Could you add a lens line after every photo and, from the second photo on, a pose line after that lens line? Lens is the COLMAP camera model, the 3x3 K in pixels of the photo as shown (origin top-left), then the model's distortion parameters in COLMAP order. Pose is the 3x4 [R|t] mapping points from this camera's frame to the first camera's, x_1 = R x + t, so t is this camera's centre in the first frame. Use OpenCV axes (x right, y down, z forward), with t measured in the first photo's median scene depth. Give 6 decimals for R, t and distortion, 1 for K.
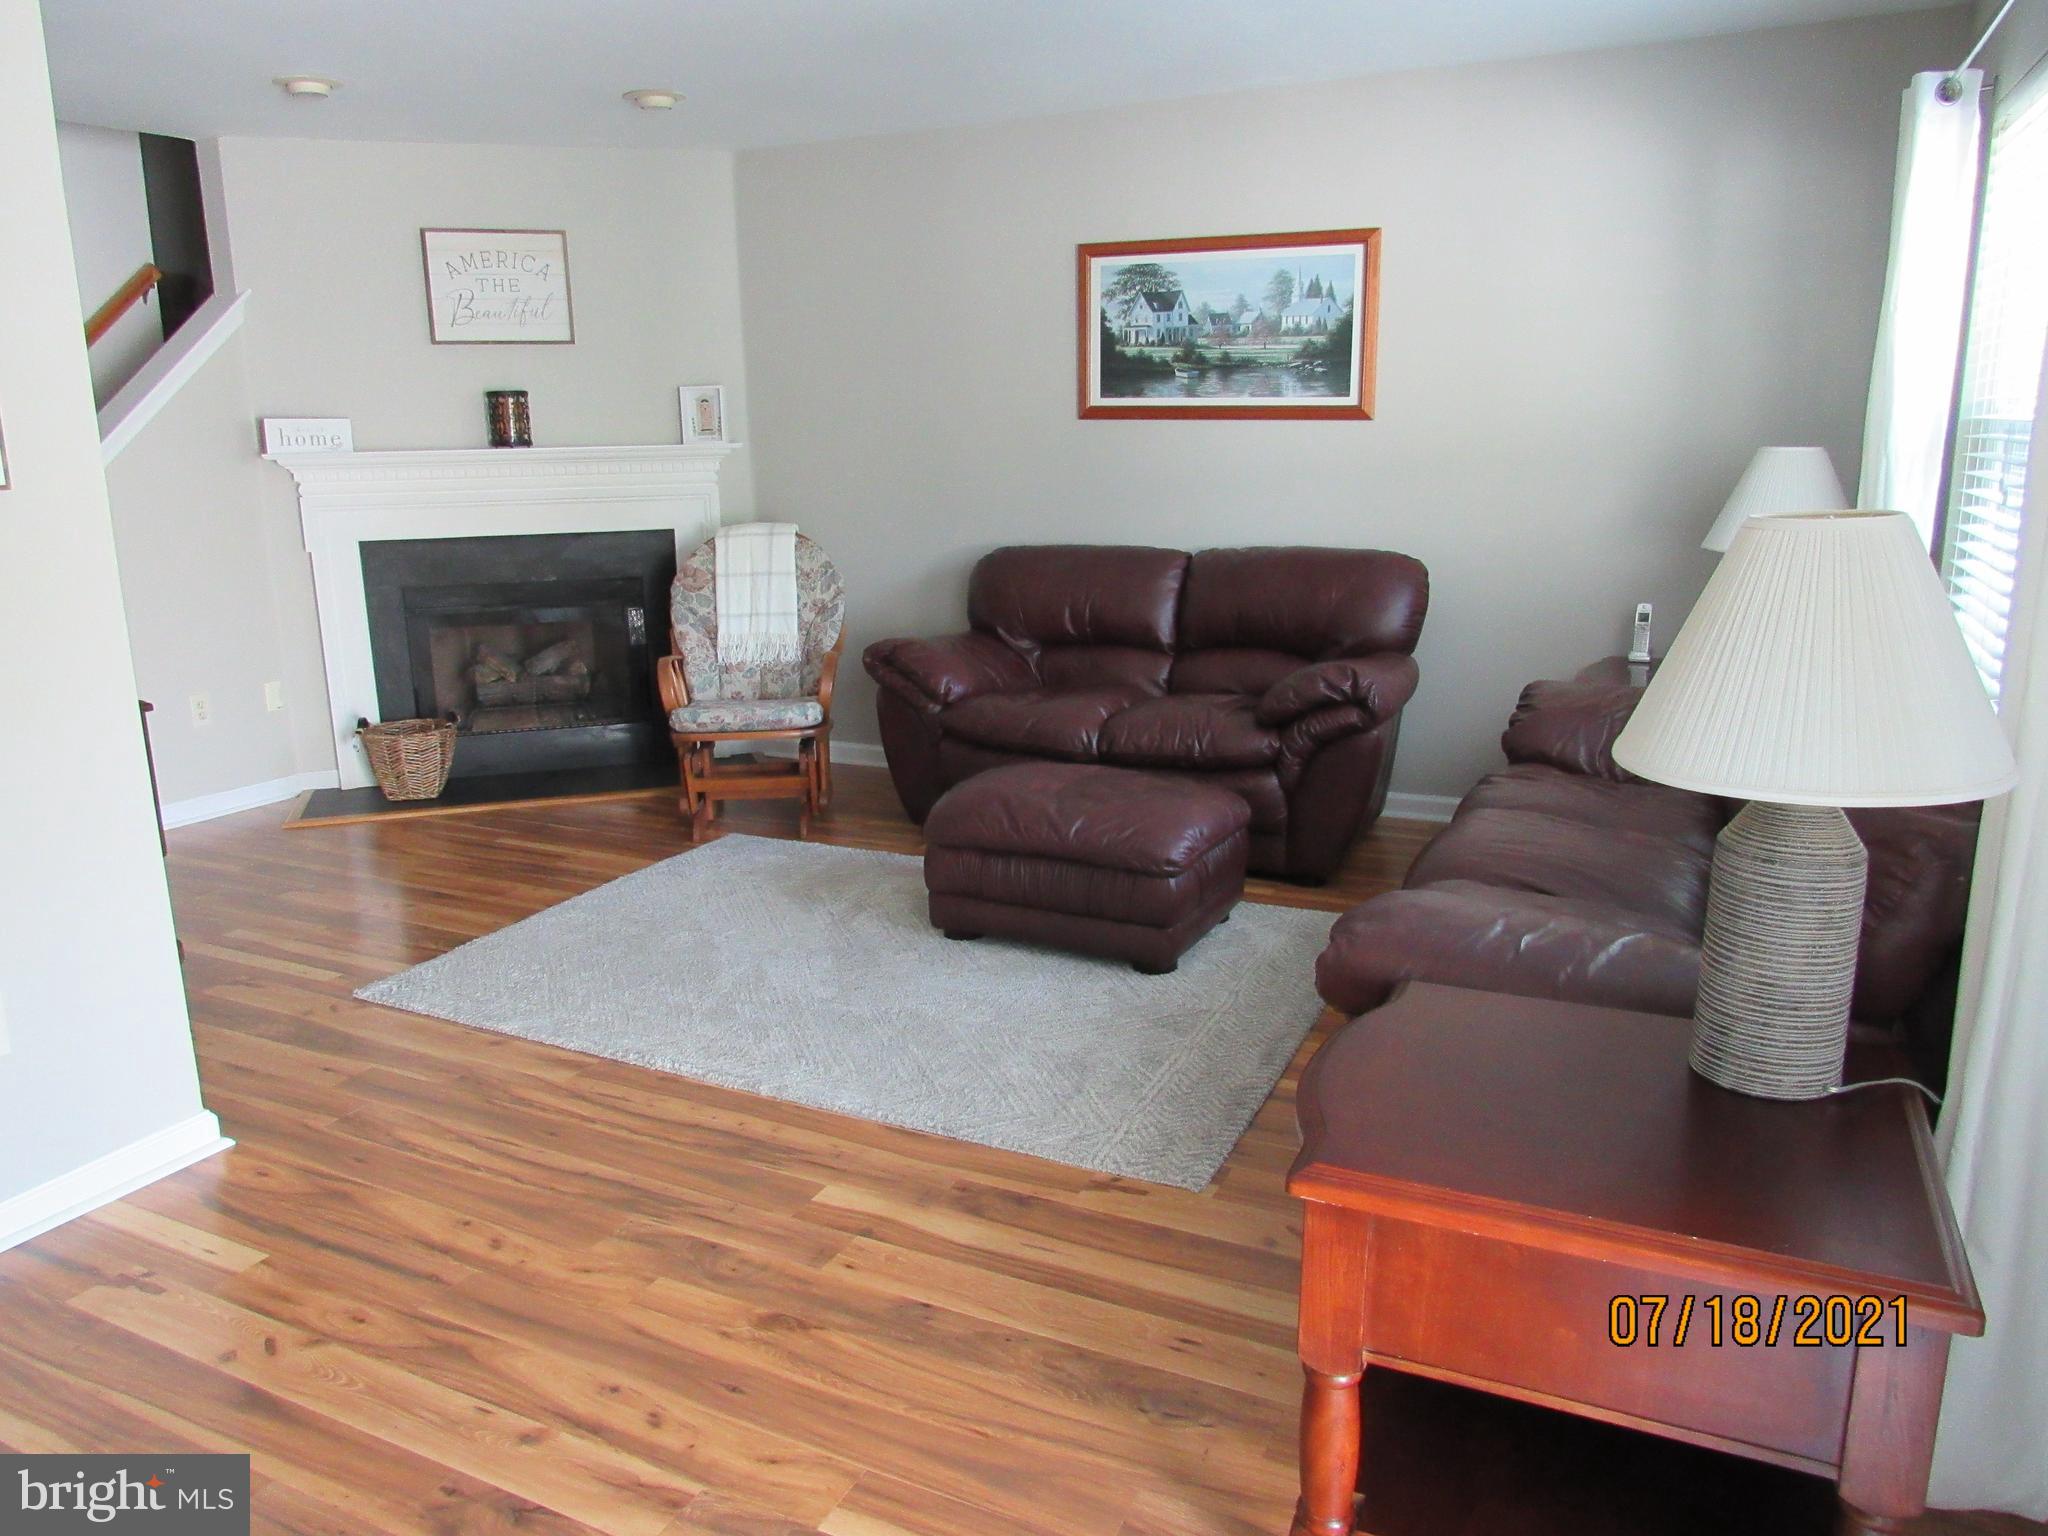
lens RADIAL K [[1459.6, 0, 1026.3], [0, 1459.6, 767.4], [0, 0, 1]] dist [-0.022172, 0.001463]
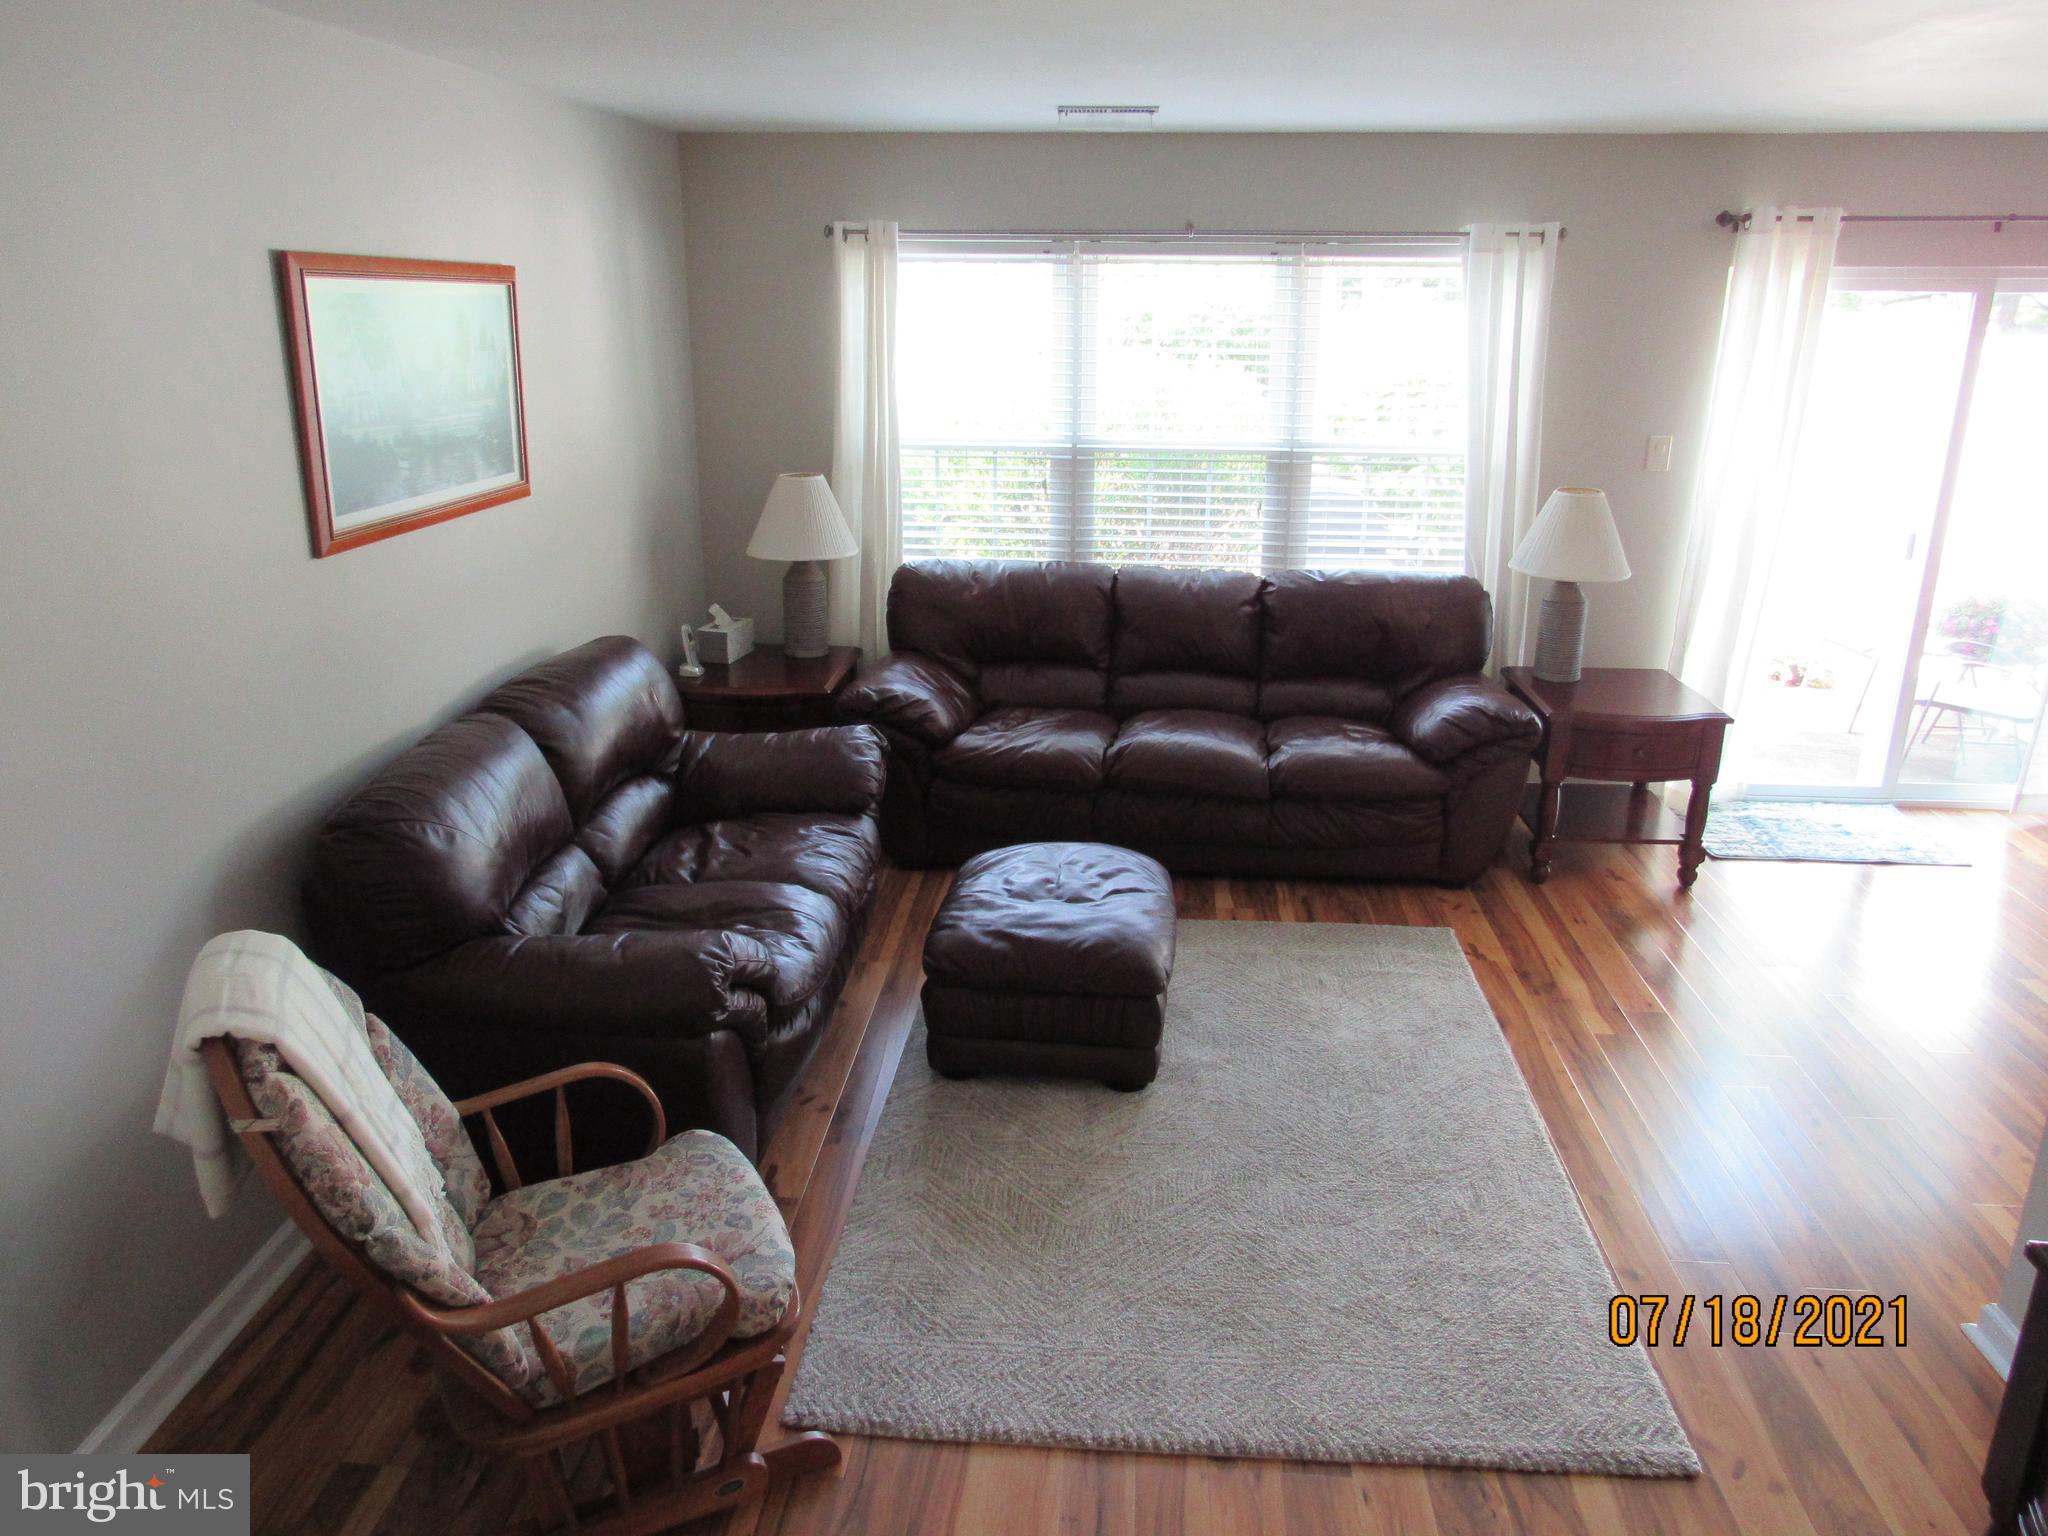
lens RADIAL K [[1459.6, 0, 1019.7], [0, 1459.6, 757.9], [0, 0, 1]] dist [-0.022172, 0.001463]
pose [[-0.359755, -0.277471, 0.890834, -0.579225], [0.214552, 0.904573, 0.368395, -0.314343], [-0.908044, 0.323662, -0.265893, 0.914600]]
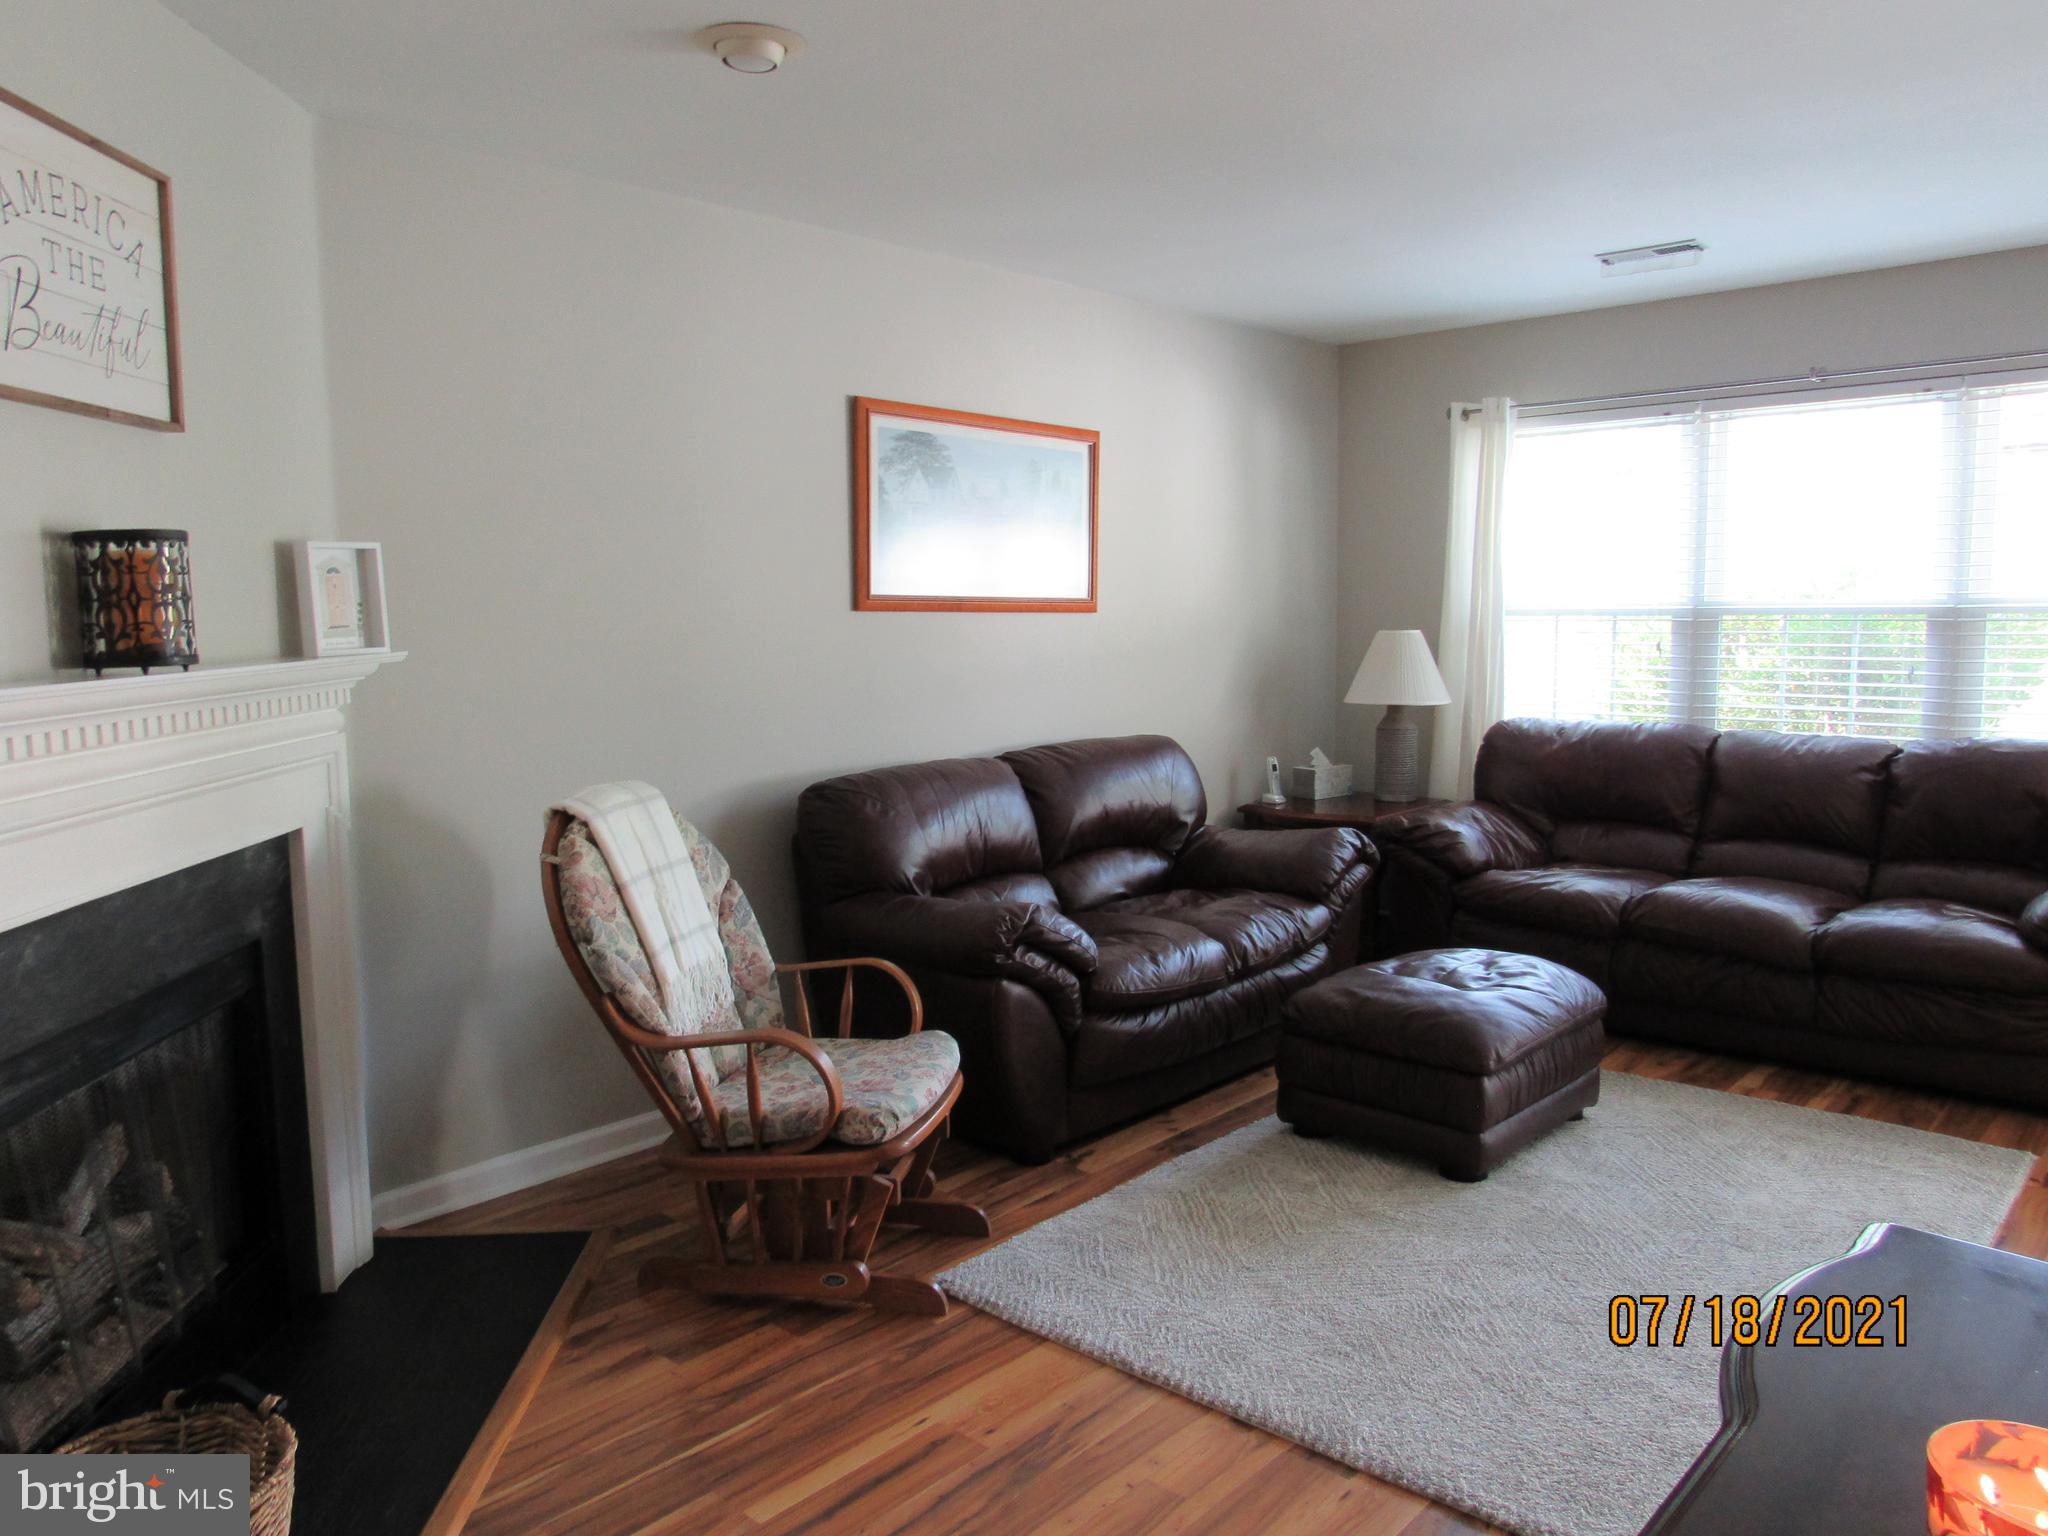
lens RADIAL K [[1459.6, 0, 1012.3], [0, 1459.6, 763.8], [0, 0, 1]] dist [-0.022172, 0.001463]
pose [[0.294934, -0.091346, 0.951141, -0.687180], [0.230679, 0.972784, 0.021894, -0.154379], [-0.927255, 0.212951, 0.307979, 0.686786]]
